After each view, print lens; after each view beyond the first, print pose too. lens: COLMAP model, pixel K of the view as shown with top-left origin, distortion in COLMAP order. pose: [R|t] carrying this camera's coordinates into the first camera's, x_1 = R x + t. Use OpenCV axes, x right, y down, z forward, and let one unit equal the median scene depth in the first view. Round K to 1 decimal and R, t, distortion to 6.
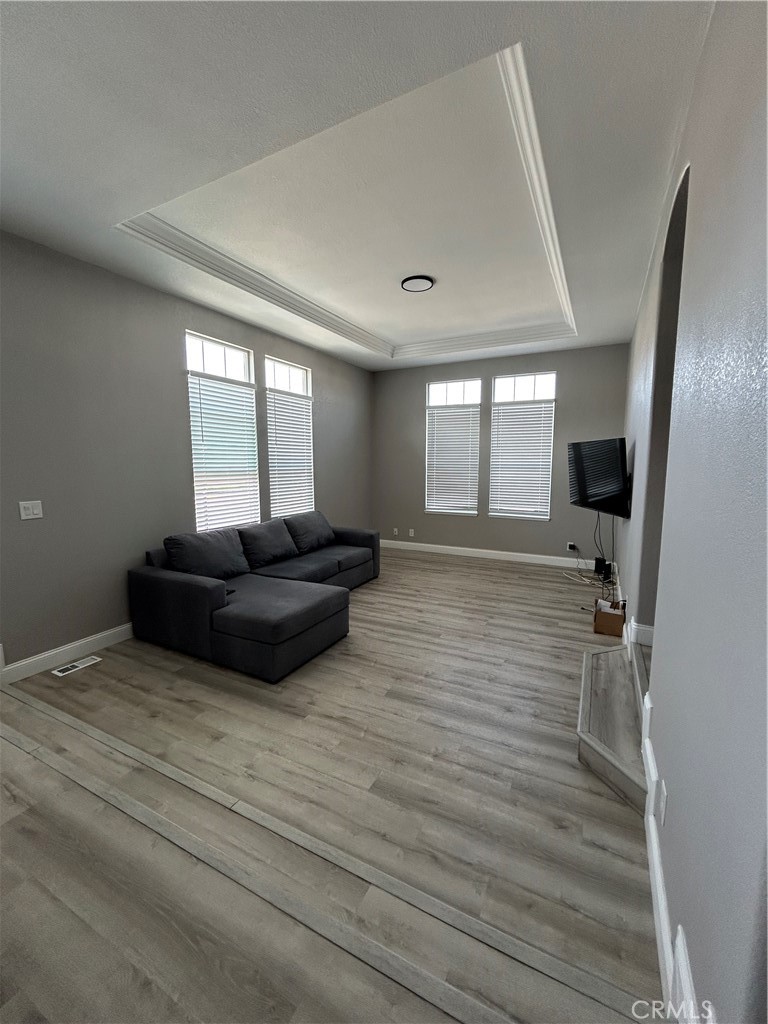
lens RADIAL K [[416.5, 0, 386.0], [0, 416.5, 514.3], [0, 0, 1]] dist [-0.000736, 0.000768]
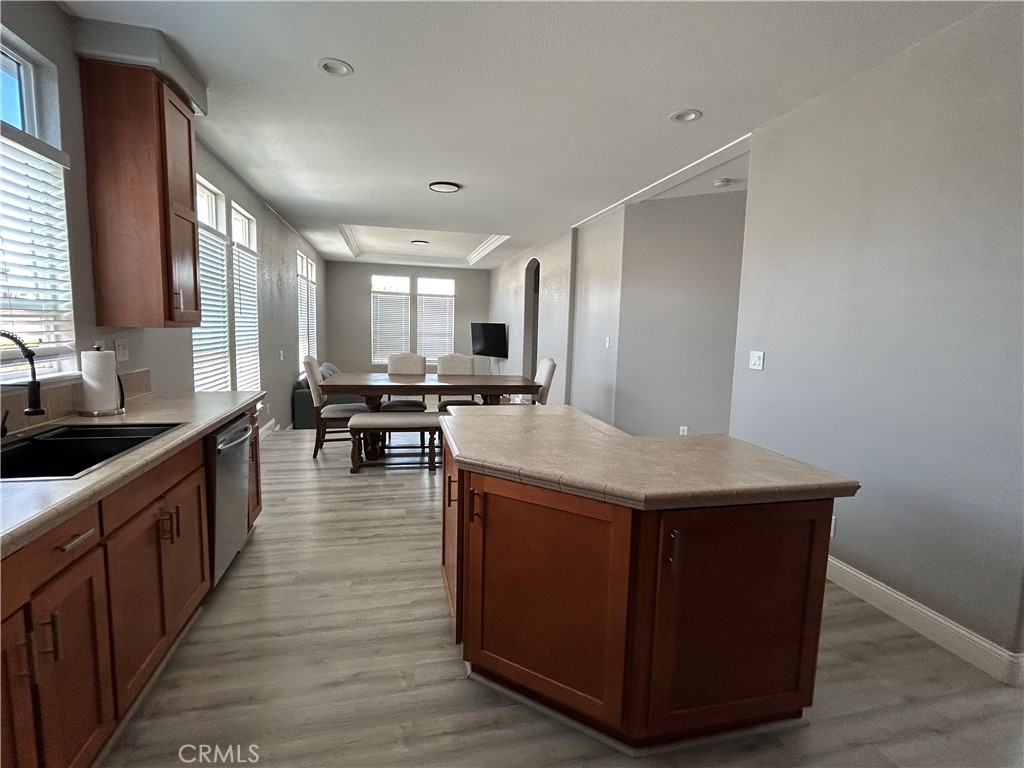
lens RADIAL K [[487.1, 0, 512.0], [0, 487.1, 384.0], [0, 0, 1]] dist [0.000641, 0.000060]
pose [[0.756506, -0.050078, 0.652066, -0.855122], [0.048680, 0.998610, 0.020215, 0.072595], [-0.652172, 0.016450, 0.757893, -0.784842]]
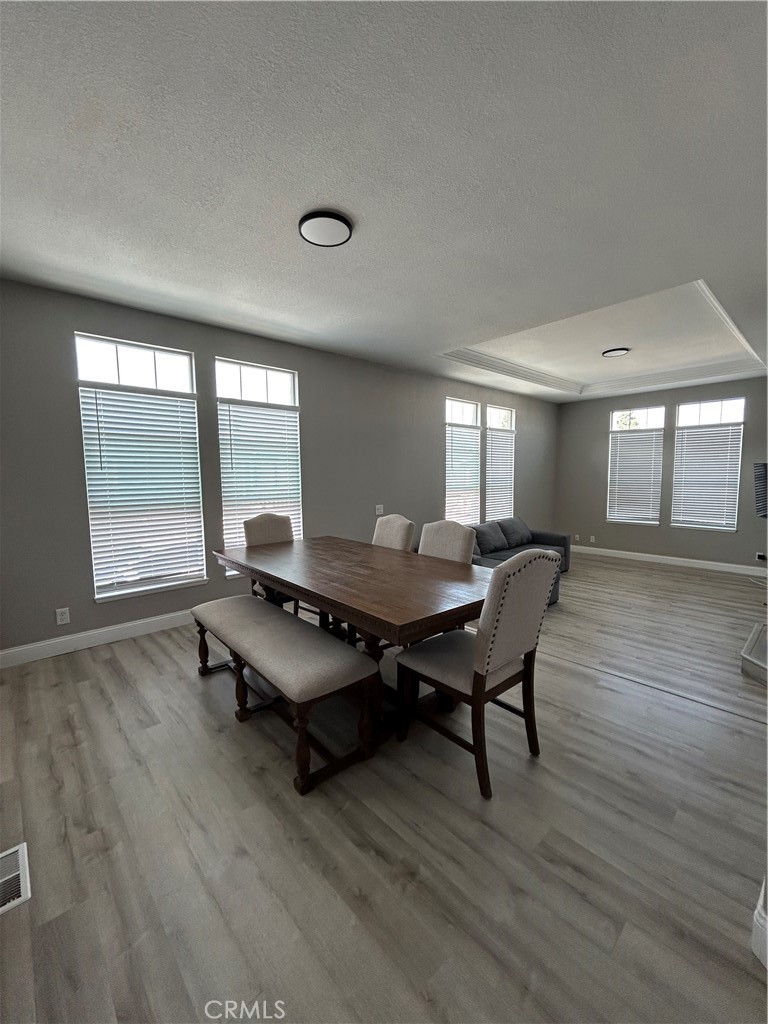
lens RADIAL K [[416.5, 0, 386.0], [0, 416.5, 514.3], [0, 0, 1]] dist [-0.000736, 0.000768]
pose [[0.939745, 0.023908, -0.341040, -0.115183], [-0.033490, 0.999192, -0.022236, 0.027320], [0.340233, 0.032318, 0.939786, -0.395853]]
